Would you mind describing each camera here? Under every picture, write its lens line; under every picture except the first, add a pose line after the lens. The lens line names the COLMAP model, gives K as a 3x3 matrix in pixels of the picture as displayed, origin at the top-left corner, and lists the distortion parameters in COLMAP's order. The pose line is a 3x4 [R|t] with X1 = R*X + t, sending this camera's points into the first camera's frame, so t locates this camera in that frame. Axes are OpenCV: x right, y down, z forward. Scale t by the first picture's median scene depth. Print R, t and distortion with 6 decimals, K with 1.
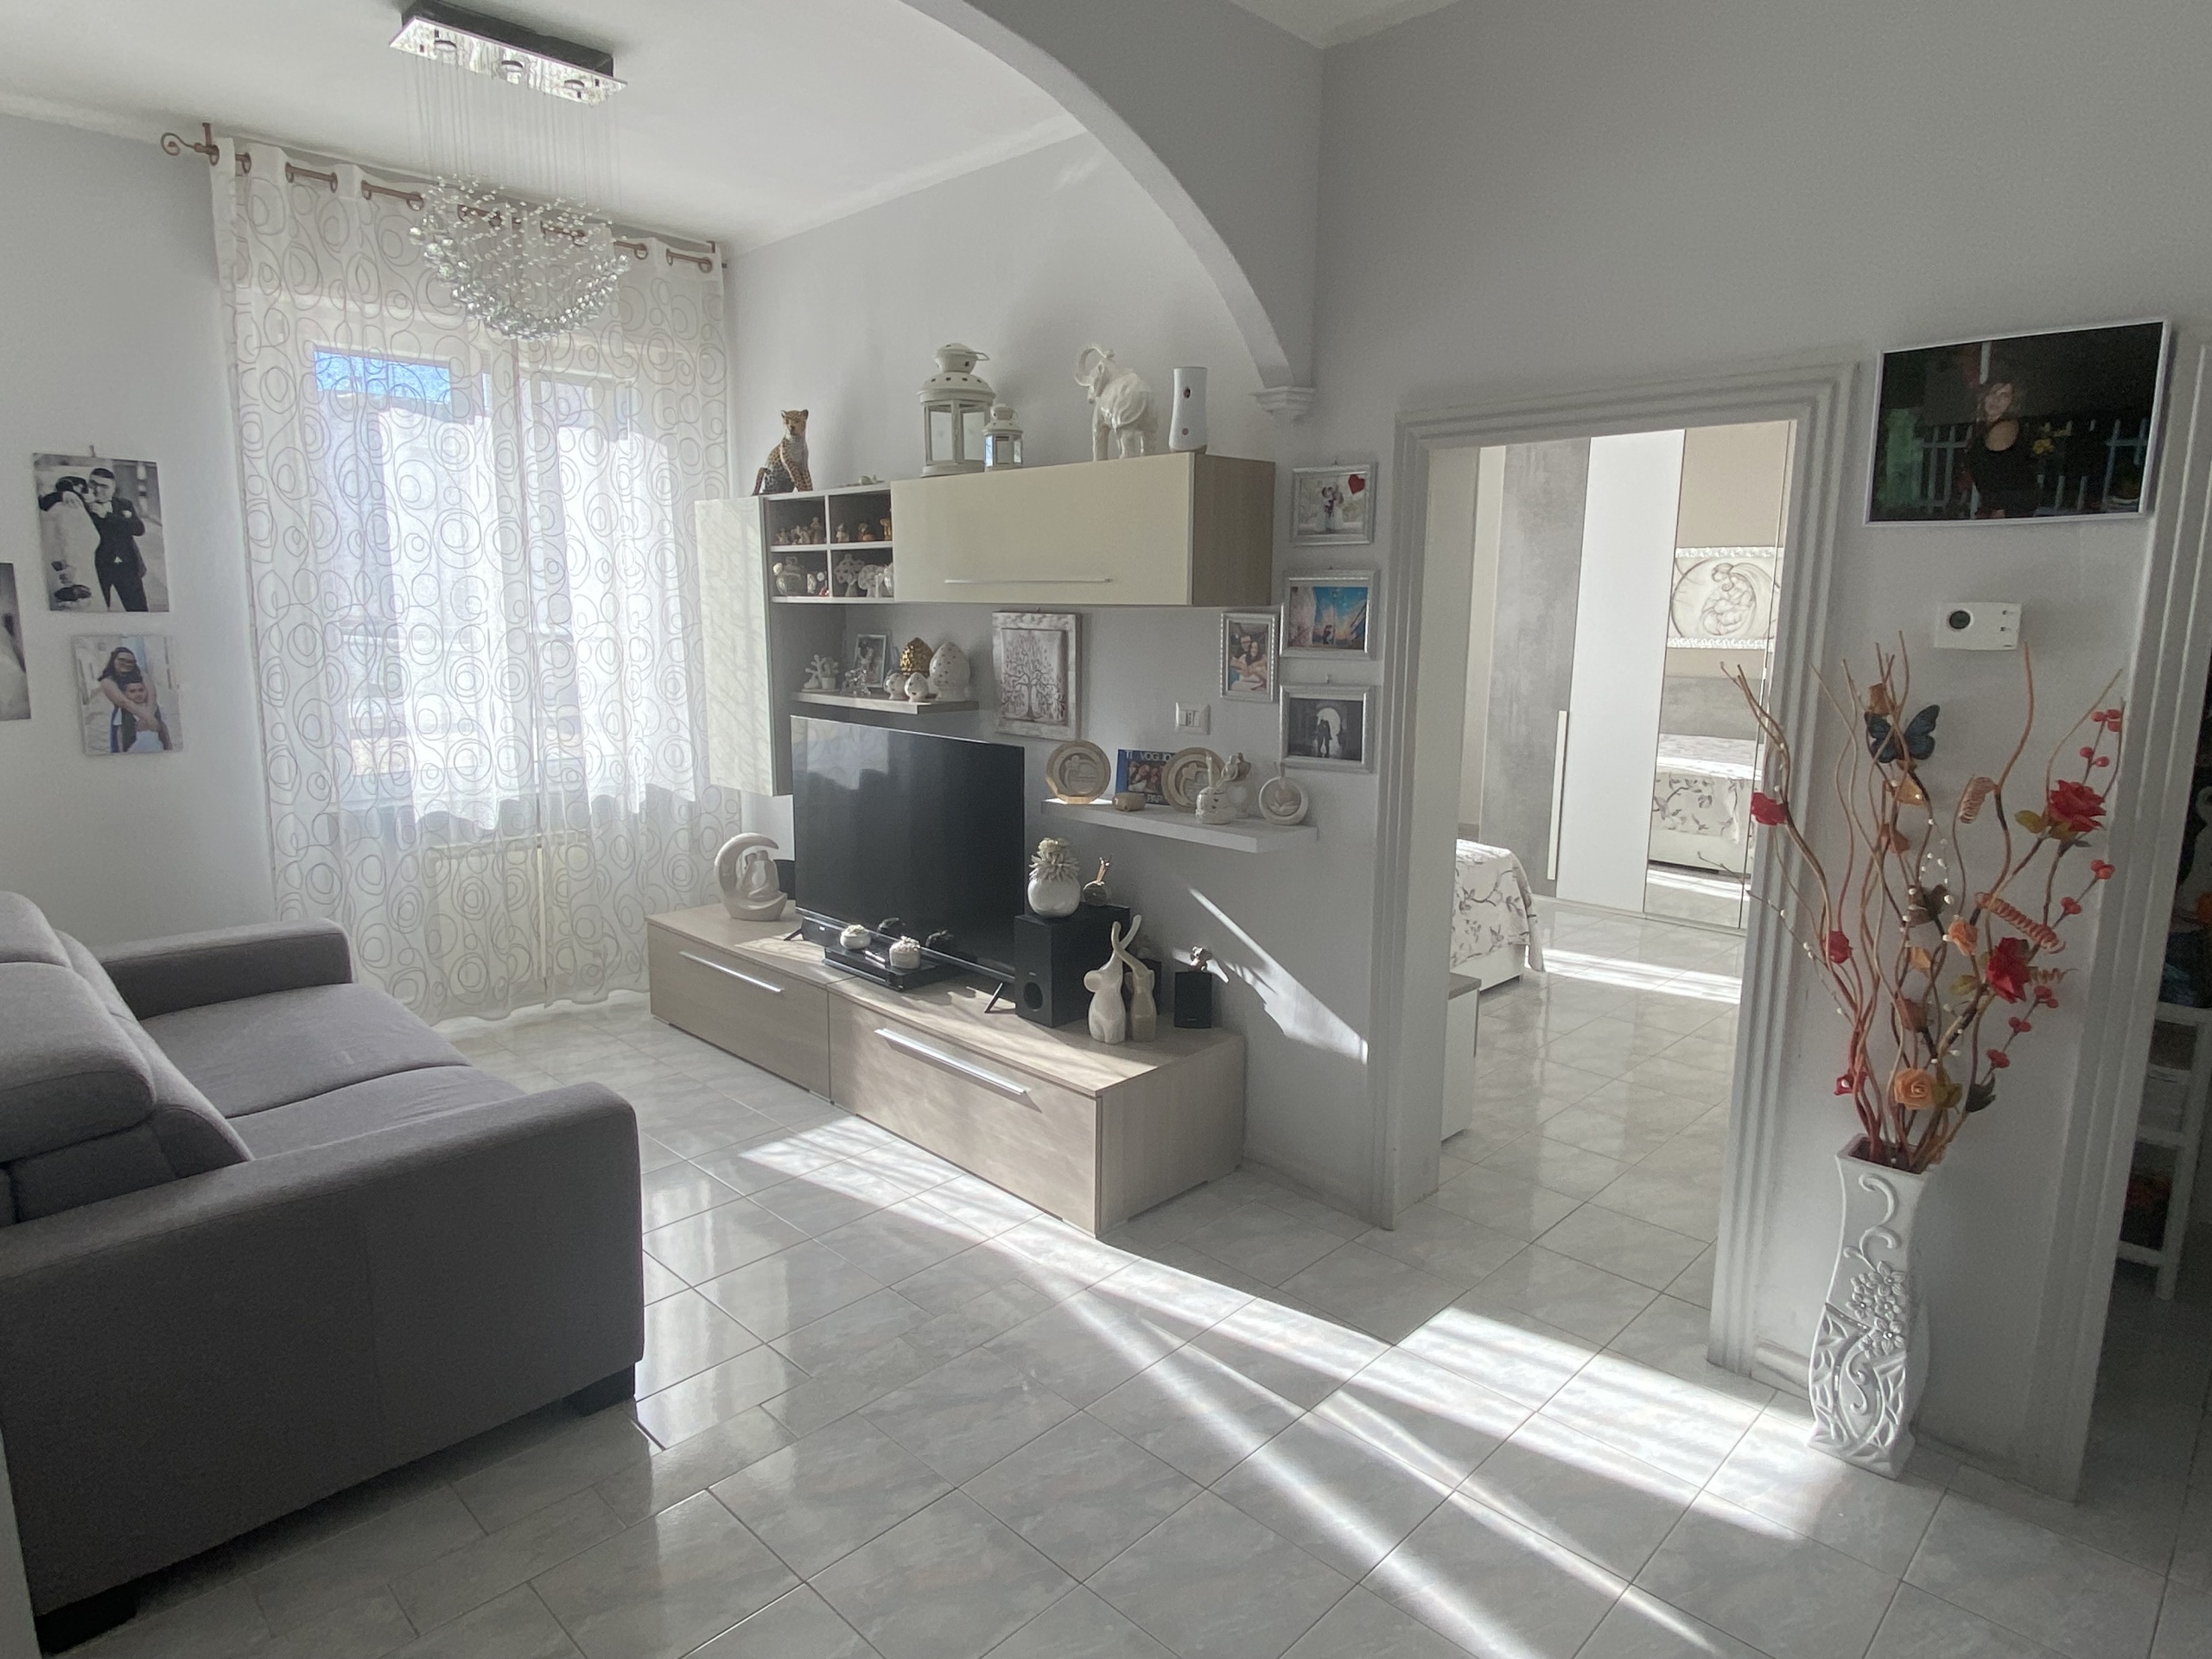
lens RADIAL K [[1250.2, 0, 1094.6], [0, 1250.2, 839.6], [0, 0, 1]] dist [-0.004204, -0.000452]
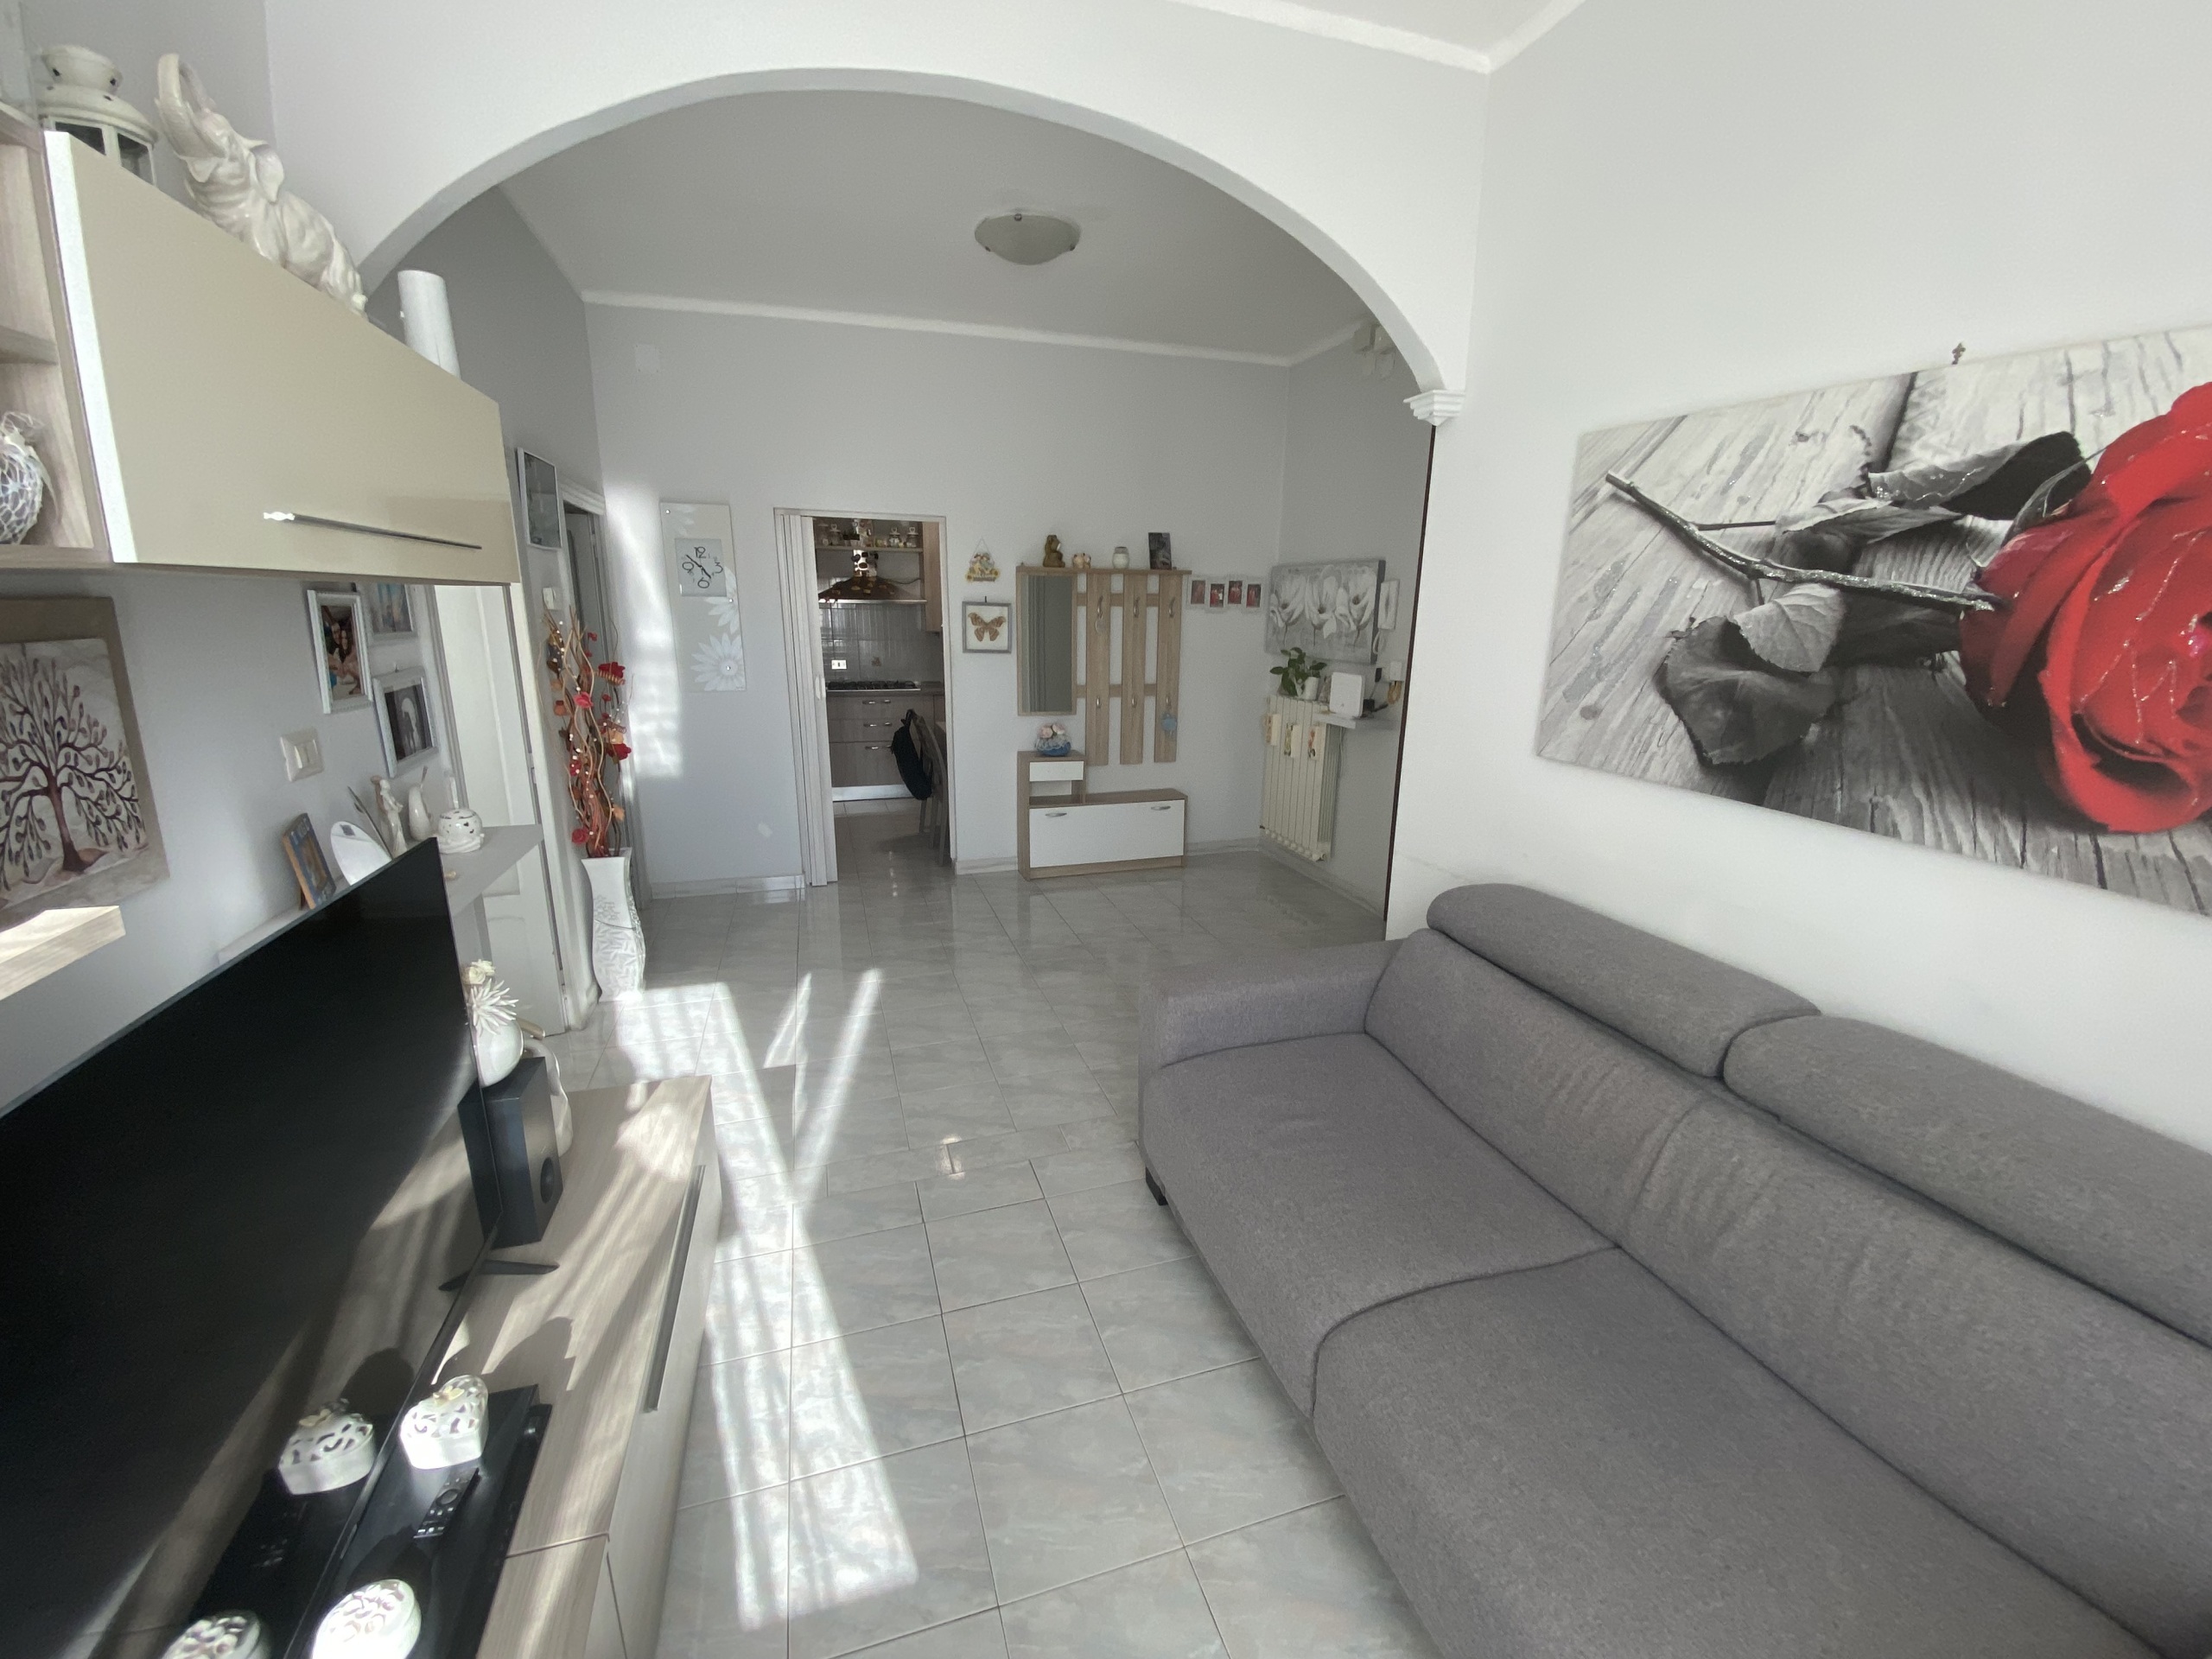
lens RADIAL K [[891.6, 0, 1104.2], [0, 891.6, 820.7], [0, 0, 1]] dist [0.003807, -0.013247]
pose [[-0.888329, -0.124665, 0.441962, -0.633718], [0.067056, 0.916913, 0.393414, -0.274808], [-0.454286, 0.379117, -0.806161, 1.490827]]
